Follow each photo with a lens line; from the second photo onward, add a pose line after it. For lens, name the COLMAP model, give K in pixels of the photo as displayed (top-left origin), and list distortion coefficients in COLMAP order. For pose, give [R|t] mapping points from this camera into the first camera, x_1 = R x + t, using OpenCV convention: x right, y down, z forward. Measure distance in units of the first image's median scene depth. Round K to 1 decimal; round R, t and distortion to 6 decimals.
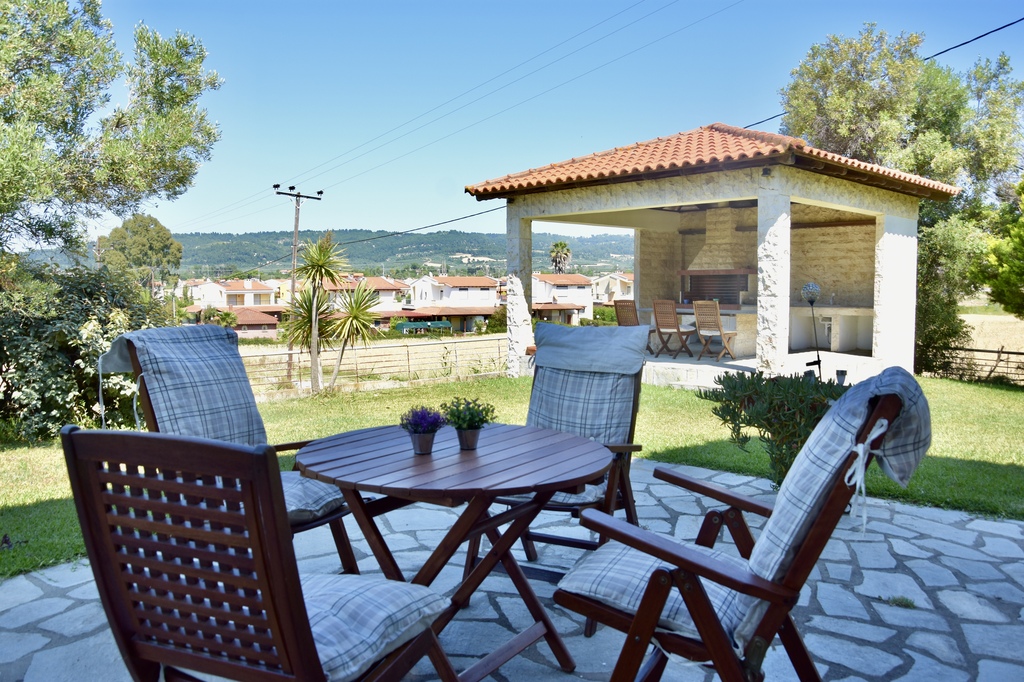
lens RADIAL K [[816.4, 0, 515.0], [0, 816.4, 350.4], [0, 0, 1]] dist [-0.148896, 0.122926]
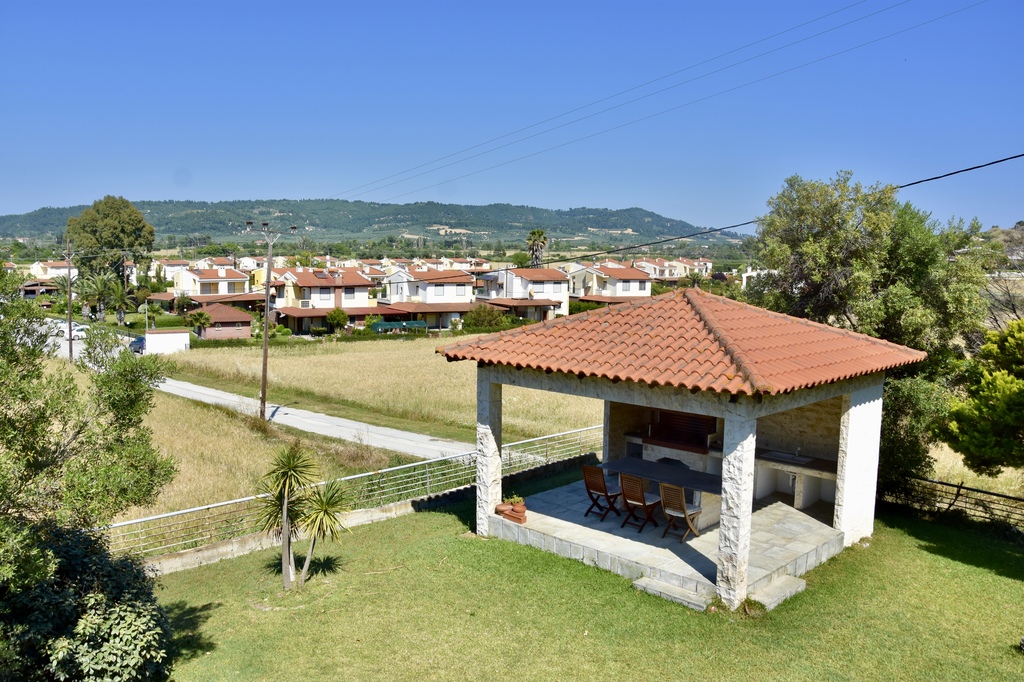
lens RADIAL K [[816.3, 0, 515.3], [0, 816.3, 358.4], [0, 0, 1]] dist [-0.146676, 0.123356]
pose [[0.999477, 0.012110, 0.029983, 0.005450], [-0.013326, 0.999083, 0.040681, -0.200906], [-0.029463, -0.041060, 0.998722, -0.002339]]
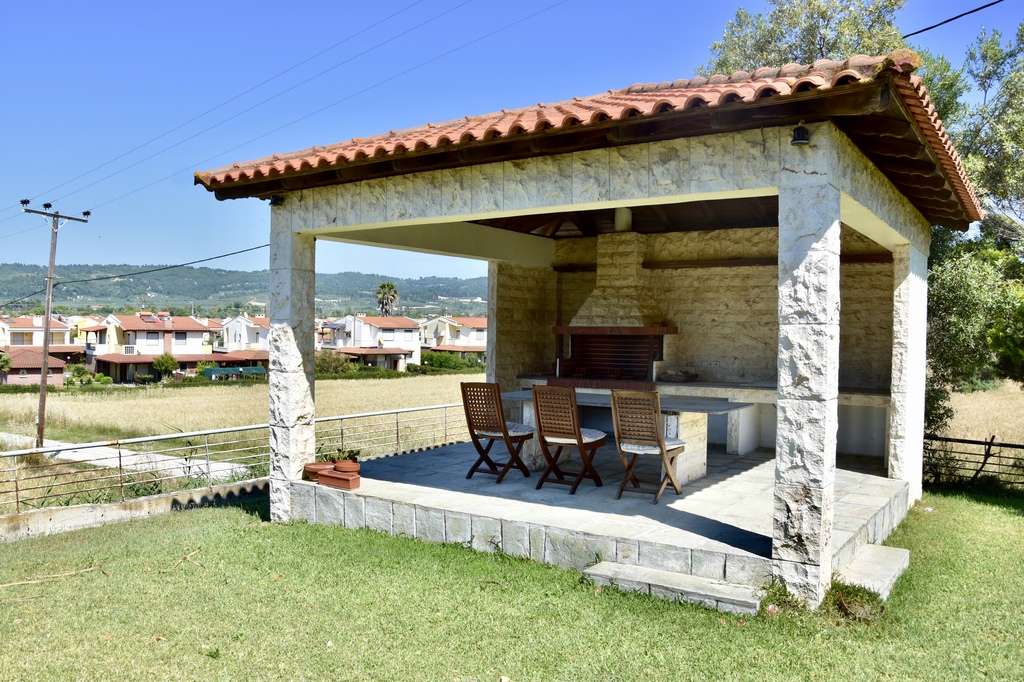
lens RADIAL K [[816.4, 0, 515.0], [0, 816.4, 350.4], [0, 0, 1]] dist [-0.148896, 0.122926]
pose [[0.977824, 0.010624, 0.209158, 0.034303], [0.000177, 0.998670, -0.051556, -0.047046], [-0.209428, 0.050450, 0.976522, 0.378531]]
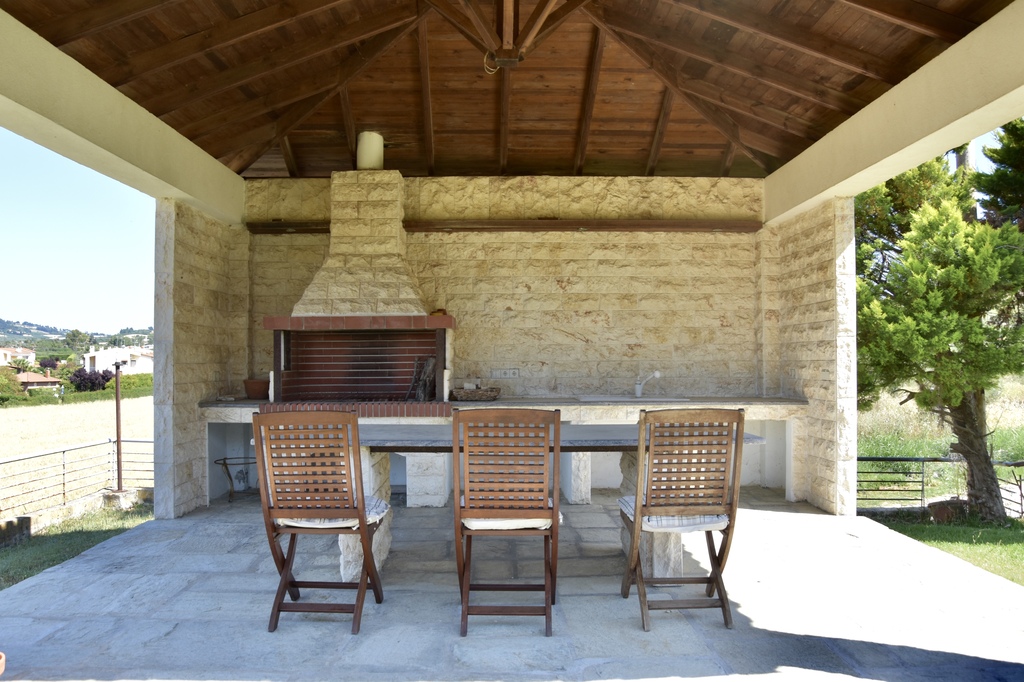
lens RADIAL K [[836.9, 0, 517.1], [0, 836.9, 351.5], [0, 0, 1]] dist [-0.141533, 0.143302]
pose [[0.692115, 0.009156, 0.721729, -0.001749], [0.055292, 0.996309, -0.065663, -0.051007], [-0.719666, 0.085353, 0.689054, 0.659861]]
